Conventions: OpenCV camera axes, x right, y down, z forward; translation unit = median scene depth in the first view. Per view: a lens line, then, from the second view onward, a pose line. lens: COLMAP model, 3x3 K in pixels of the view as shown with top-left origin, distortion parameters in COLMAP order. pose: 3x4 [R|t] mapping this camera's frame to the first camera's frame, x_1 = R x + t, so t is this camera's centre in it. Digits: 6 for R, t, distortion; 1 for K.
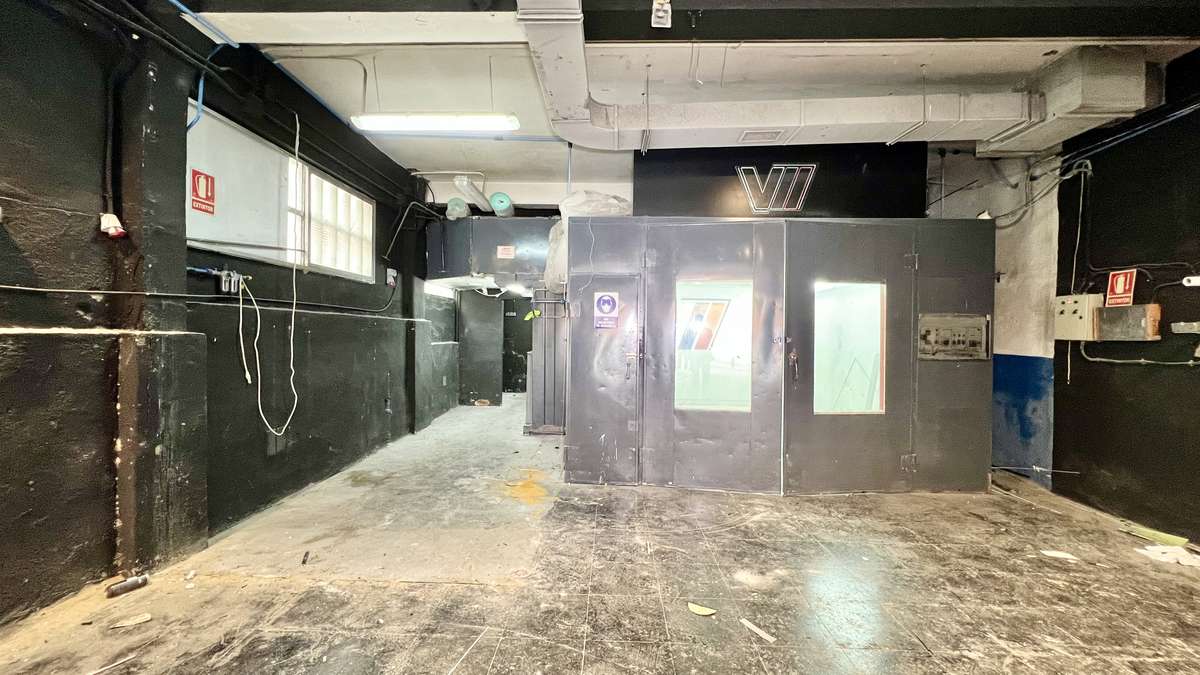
lens RADIAL K [[479.2, 0, 599.6], [0, 479.2, 336.5], [0, 0, 1]] dist [-0.001862, 0.000367]
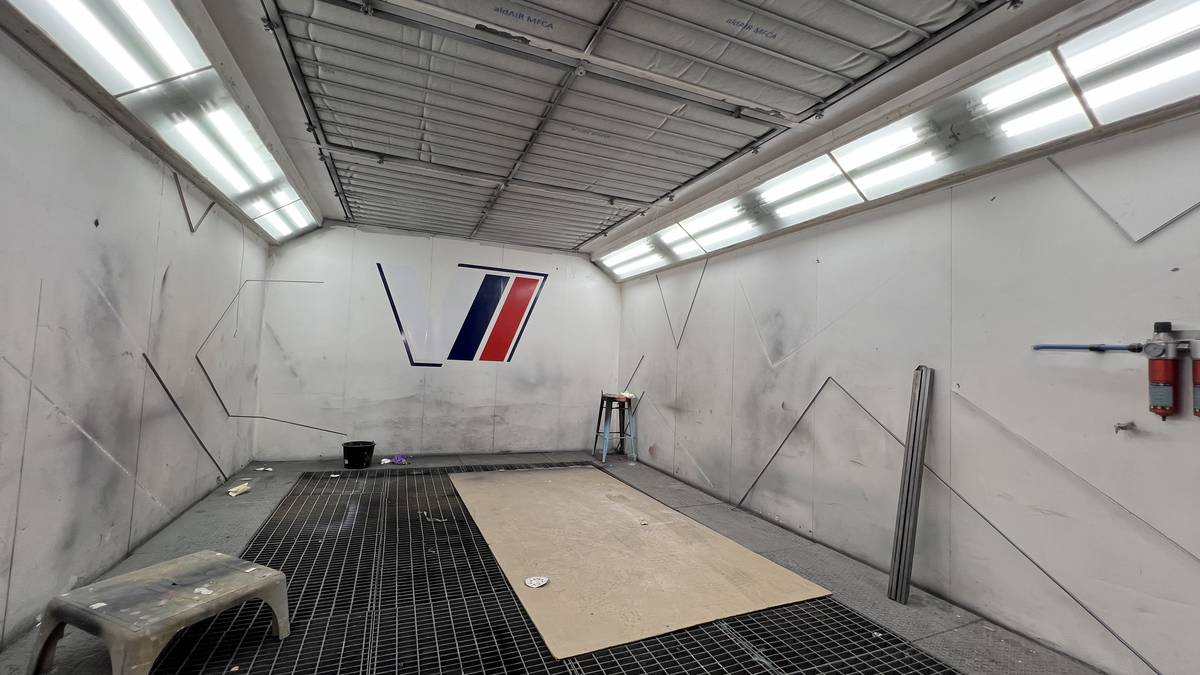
lens RADIAL K [[482.2, 0, 599.5], [0, 482.2, 336.1], [0, 0, 1]] dist [-0.001592, 0.001195]
pose [[0.910381, 0.046585, 0.411139, 0.245949], [-0.028118, 0.998310, -0.050855, 0.060987], [-0.412814, 0.034737, 0.910153, 1.149246]]
